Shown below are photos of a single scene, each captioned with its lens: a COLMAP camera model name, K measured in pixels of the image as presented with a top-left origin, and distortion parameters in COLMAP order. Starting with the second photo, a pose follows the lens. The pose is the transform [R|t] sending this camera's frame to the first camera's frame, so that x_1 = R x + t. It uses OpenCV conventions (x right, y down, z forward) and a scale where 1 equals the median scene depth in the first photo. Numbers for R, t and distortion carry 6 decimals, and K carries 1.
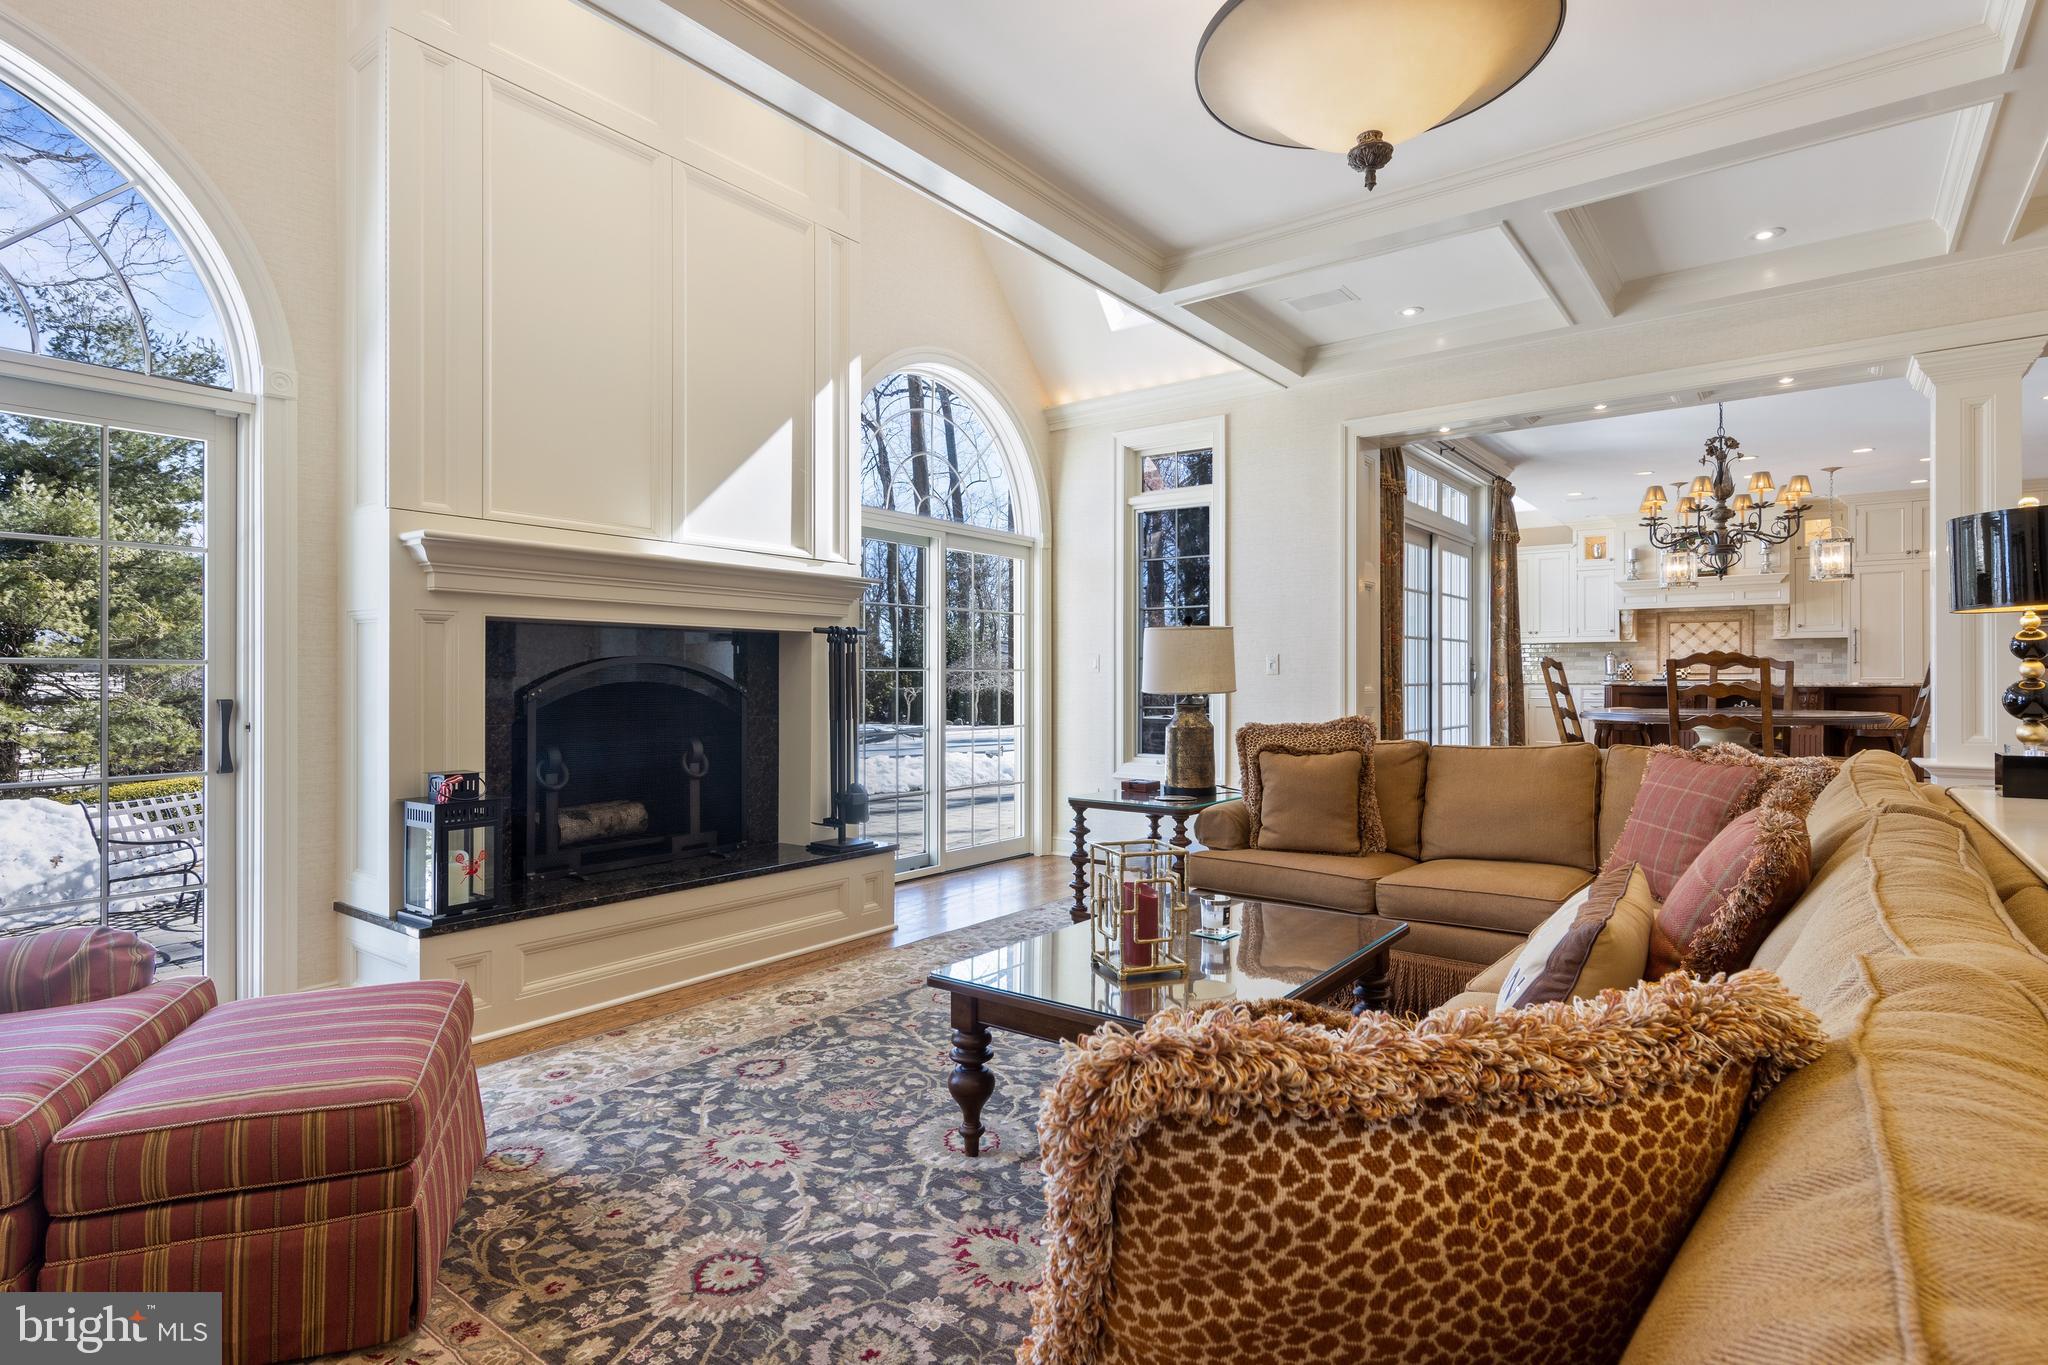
lens RADIAL K [[1043.8, 0, 1024.0], [0, 1043.8, 682.5], [0, 0, 1]] dist [0.005766, -0.000676]
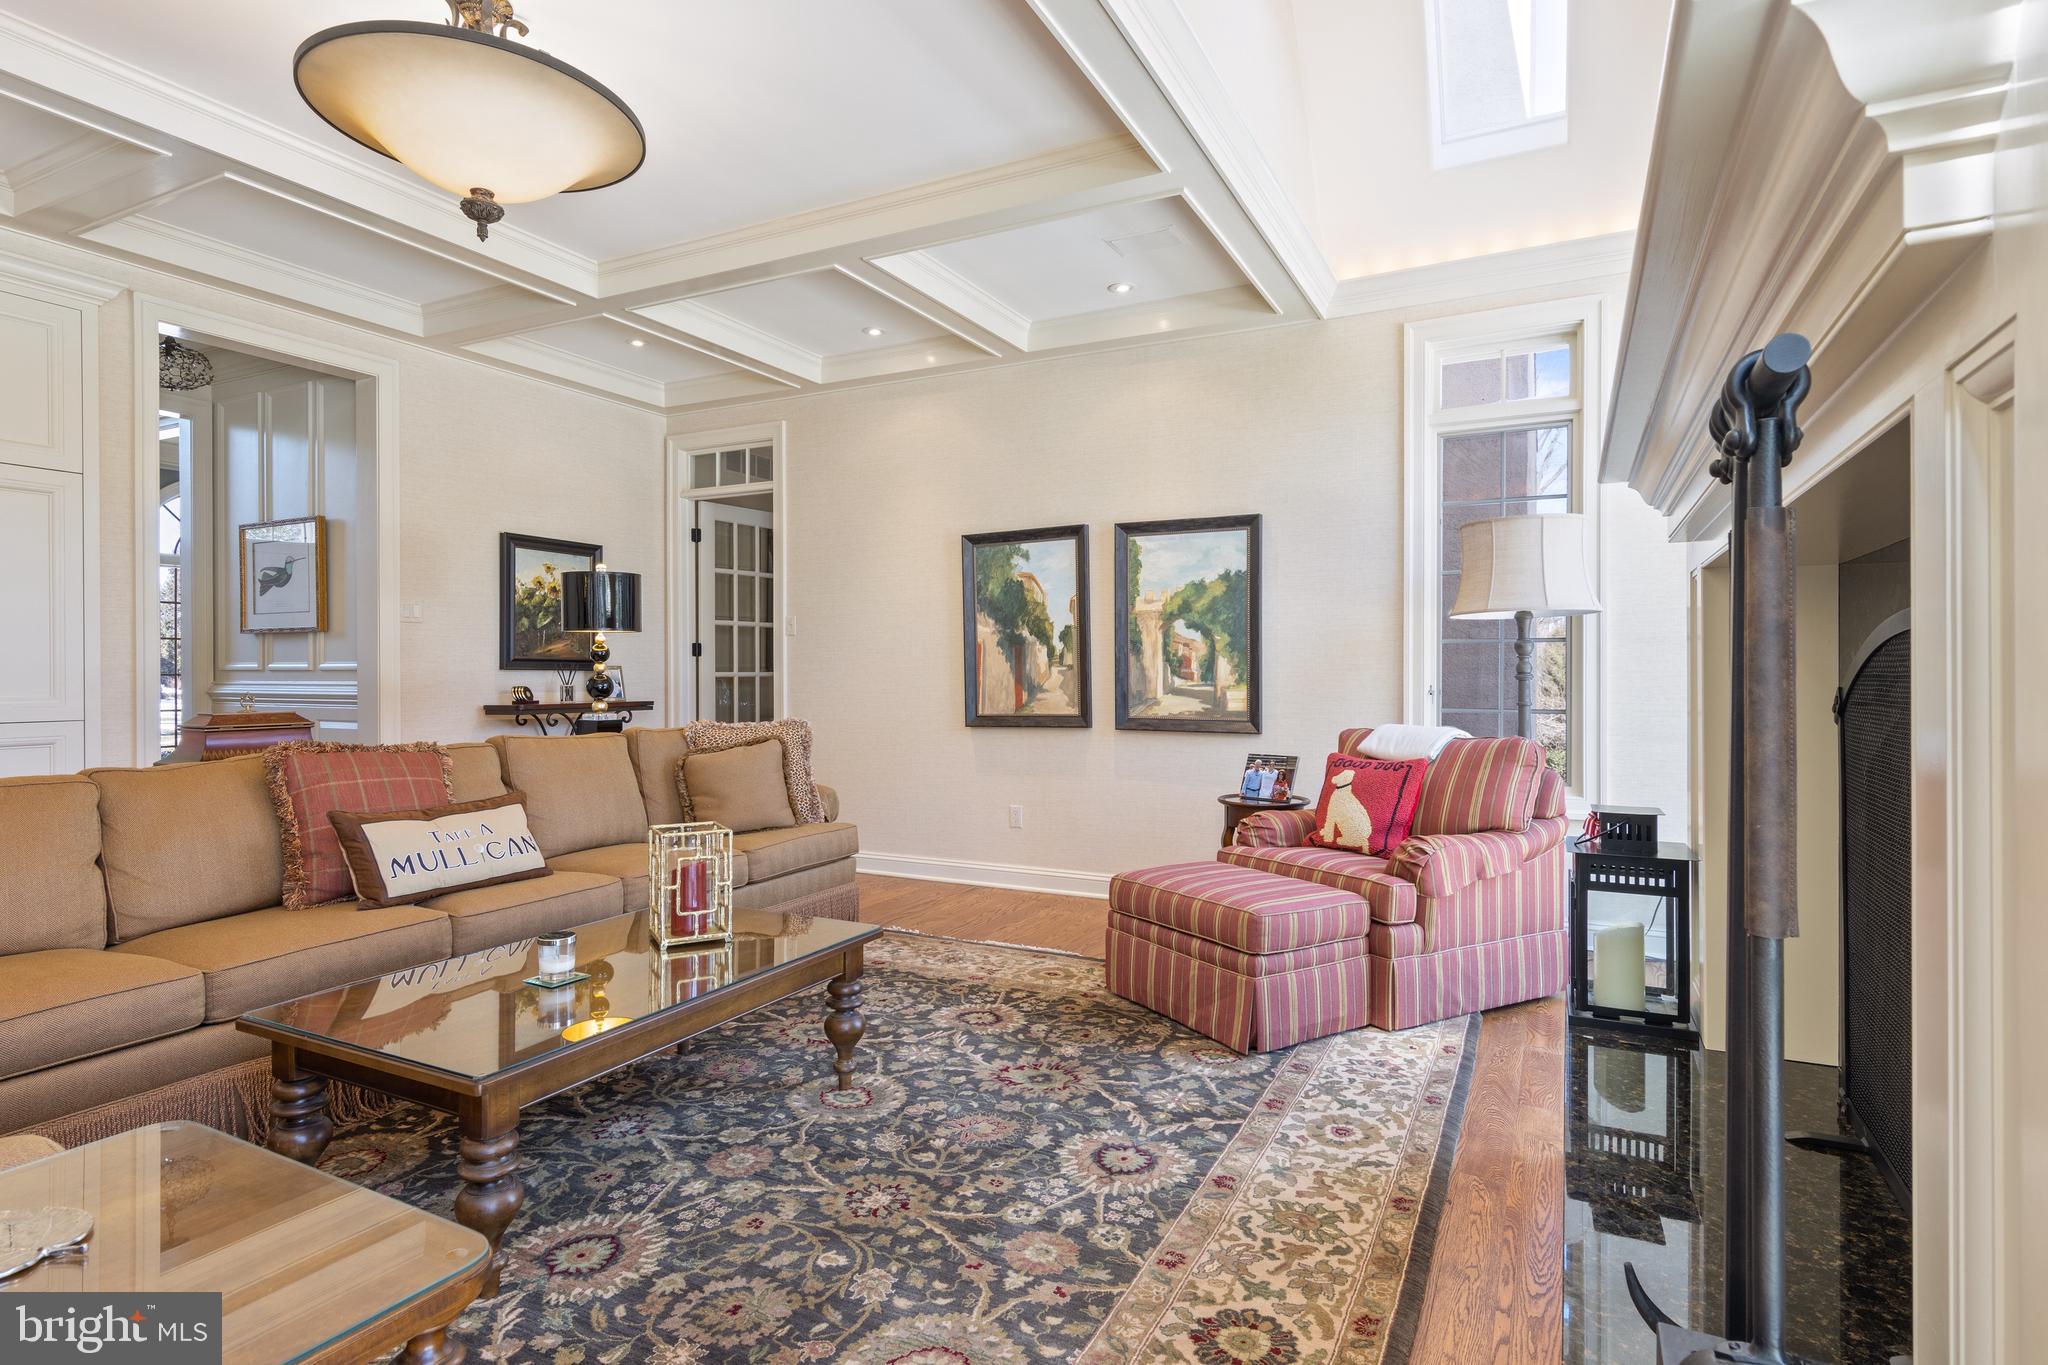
lens RADIAL K [[1059.2, 0, 1049.2], [0, 1059.2, 678.1], [0, 0, 1]] dist [0.007754, -0.000686]
pose [[-0.981476, 0.001226, -0.191580, -0.034523], [-0.000868, 0.999941, 0.010846, -0.009490], [0.191582, 0.010811, -0.981417, 1.589642]]
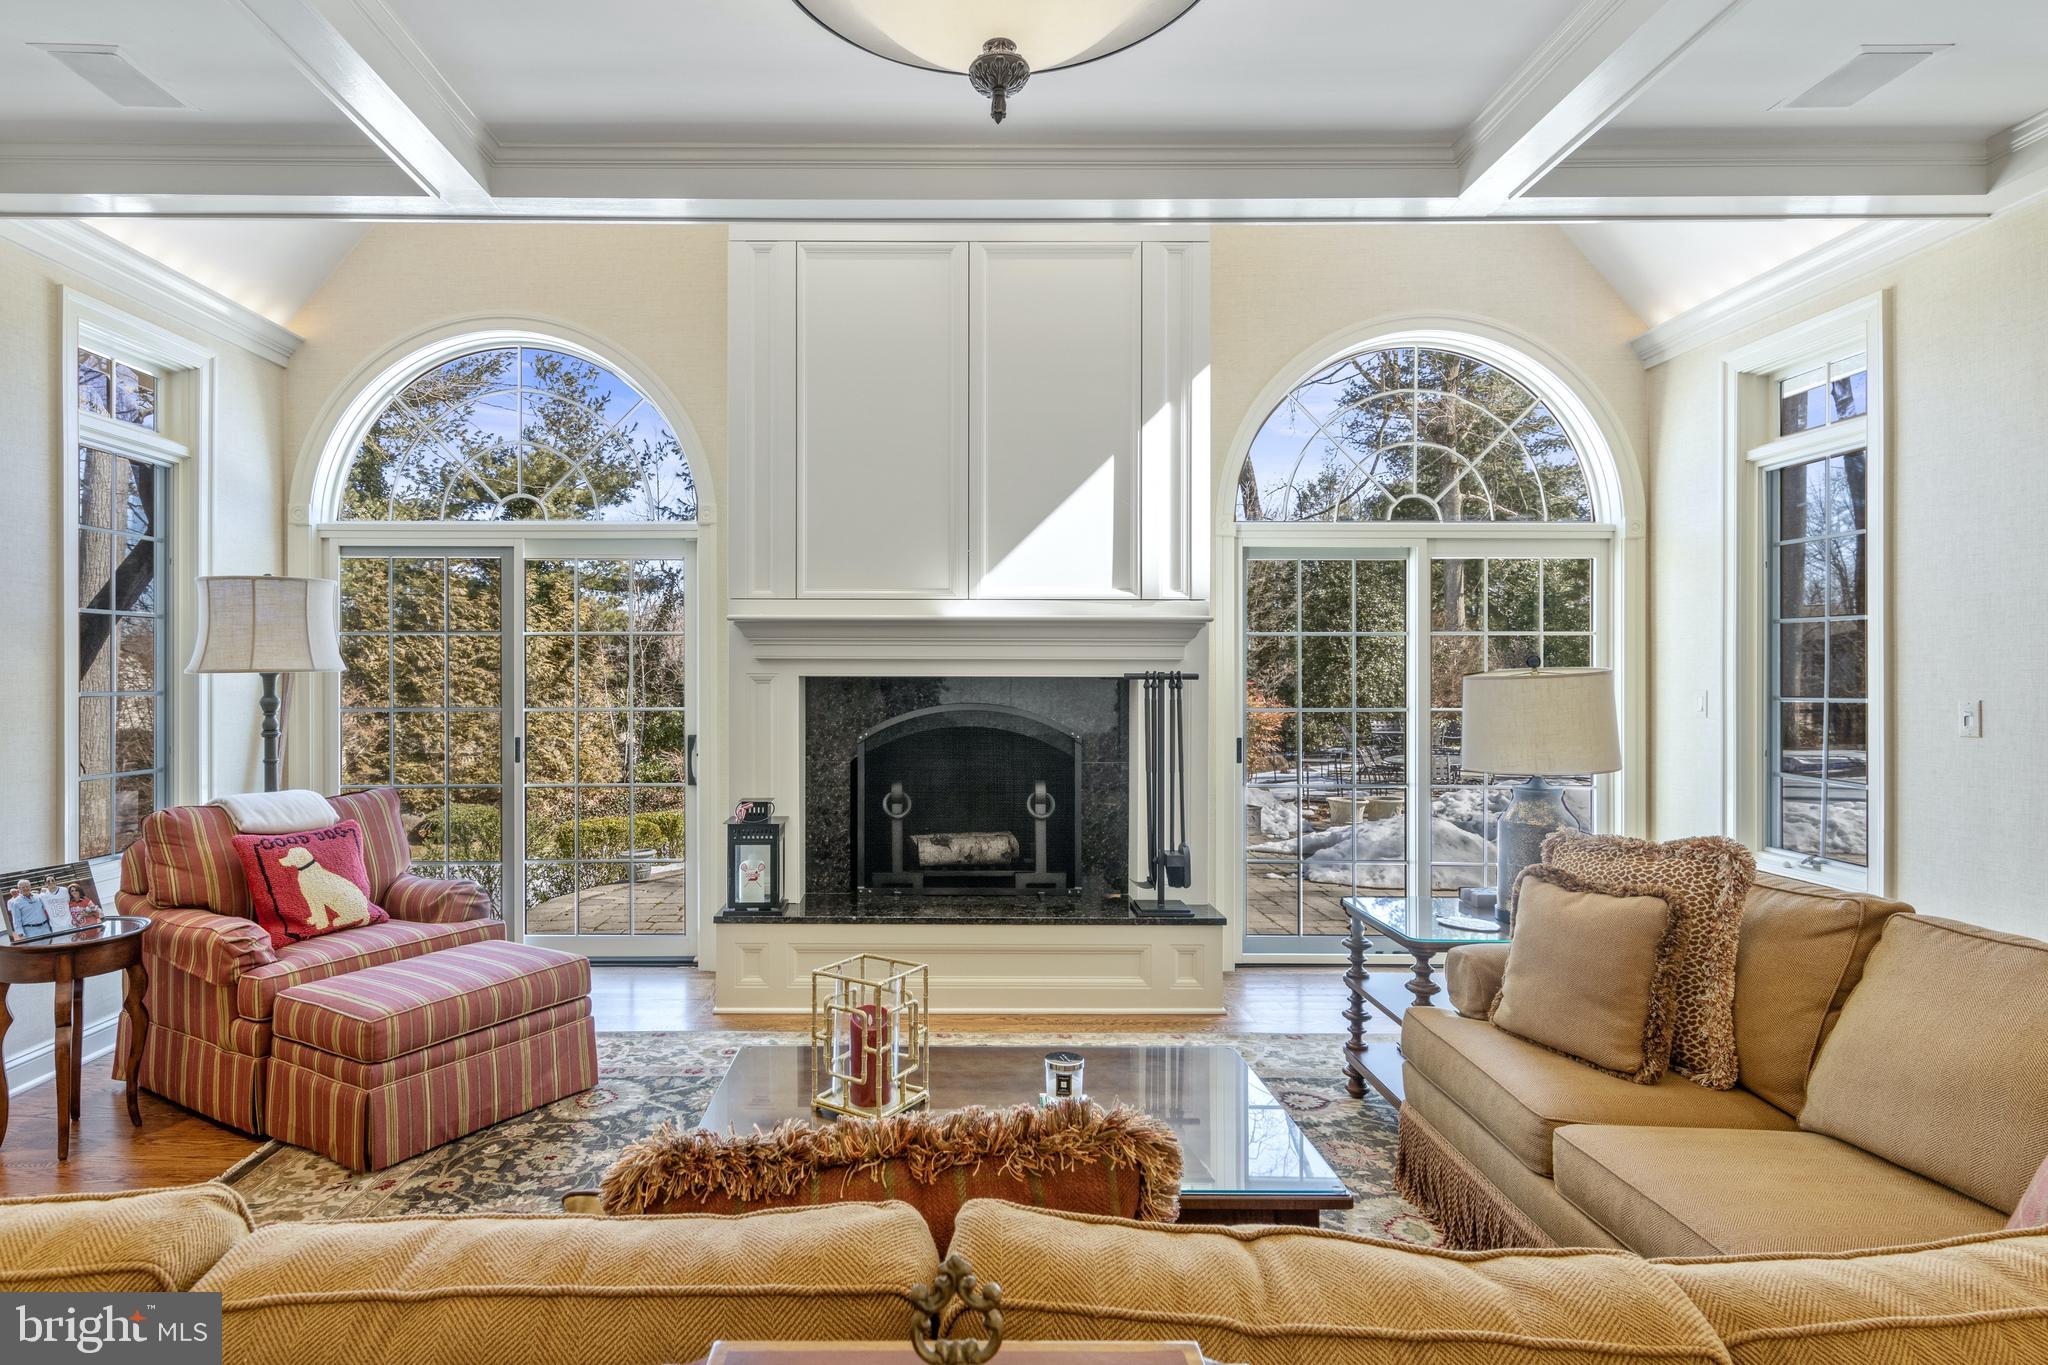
lens RADIAL K [[1073.1, 0, 926.1], [0, 1073.1, 680.6], [0, 0, 1]] dist [0.008569, -0.001175]
pose [[0.600948, 0.002821, -0.799283, 0.630454], [-0.003423, 0.999994, 0.000956, -0.062489], [0.799281, 0.002162, 0.600954, 0.363828]]
